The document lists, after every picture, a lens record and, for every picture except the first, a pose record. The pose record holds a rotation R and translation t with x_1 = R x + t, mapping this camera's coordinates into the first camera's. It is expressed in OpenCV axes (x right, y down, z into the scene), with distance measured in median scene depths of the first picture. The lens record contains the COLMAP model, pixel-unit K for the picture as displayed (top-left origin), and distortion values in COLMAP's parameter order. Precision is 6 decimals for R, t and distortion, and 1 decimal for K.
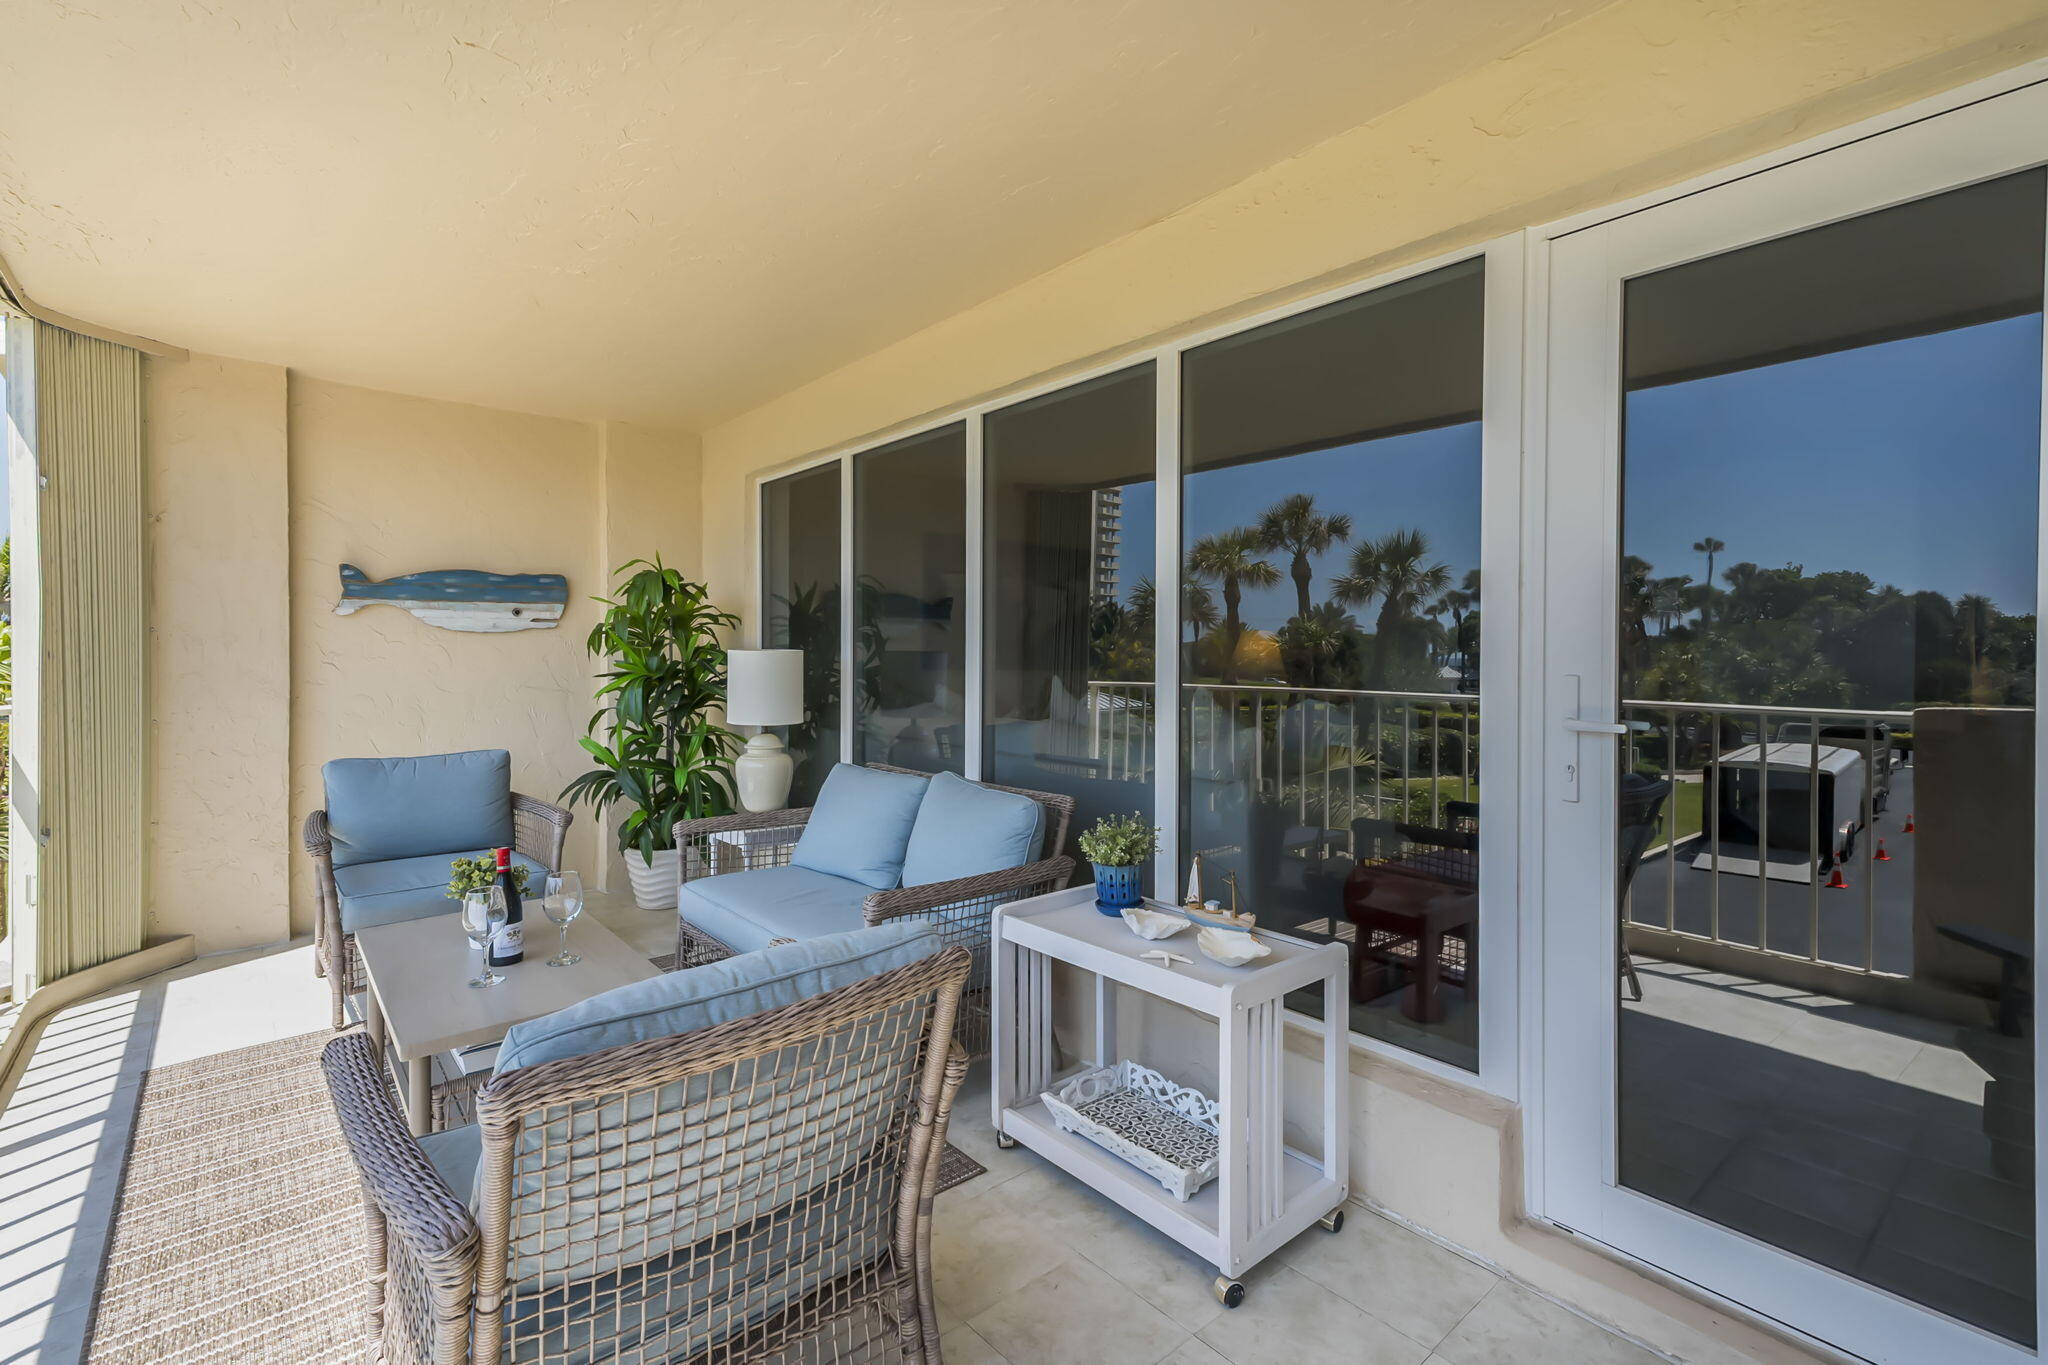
lens RADIAL K [[943.7, 0, 1010.3], [0, 943.7, 666.1], [0, 0, 1]] dist [0.017276, 0.001494]
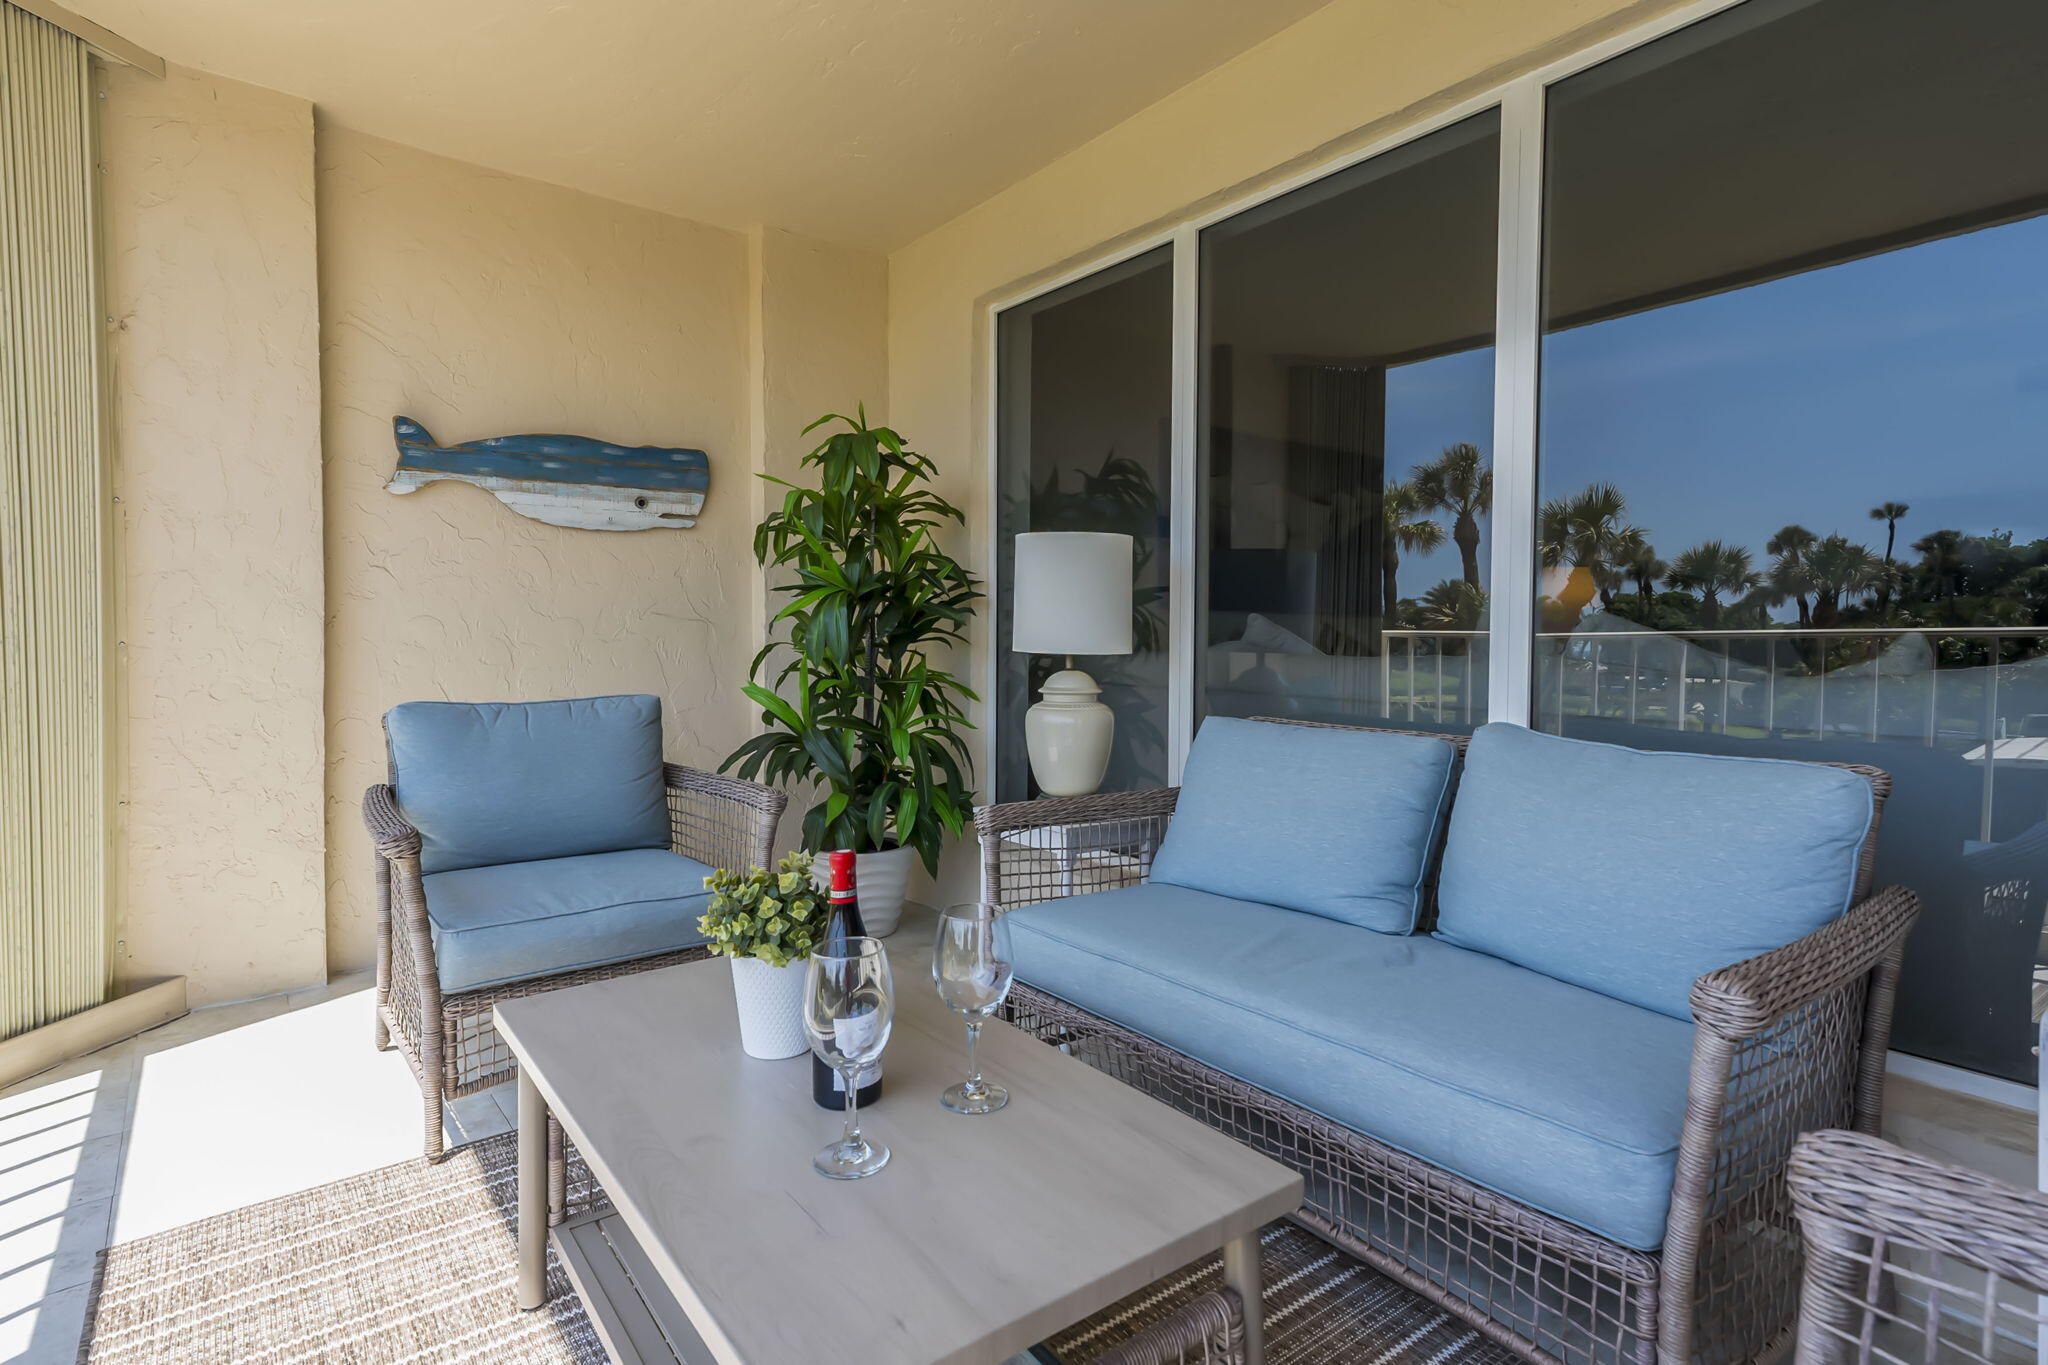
lens RADIAL K [[1056.4, 0, 1039.1], [0, 1056.4, 668.6], [0, 0, 1]] dist [0.020040, 0.002903]
pose [[0.999570, 0.007263, -0.028424, -0.238032], [-0.006714, 0.999790, 0.019377, 0.051482], [0.028559, -0.019178, 0.999408, 0.274401]]
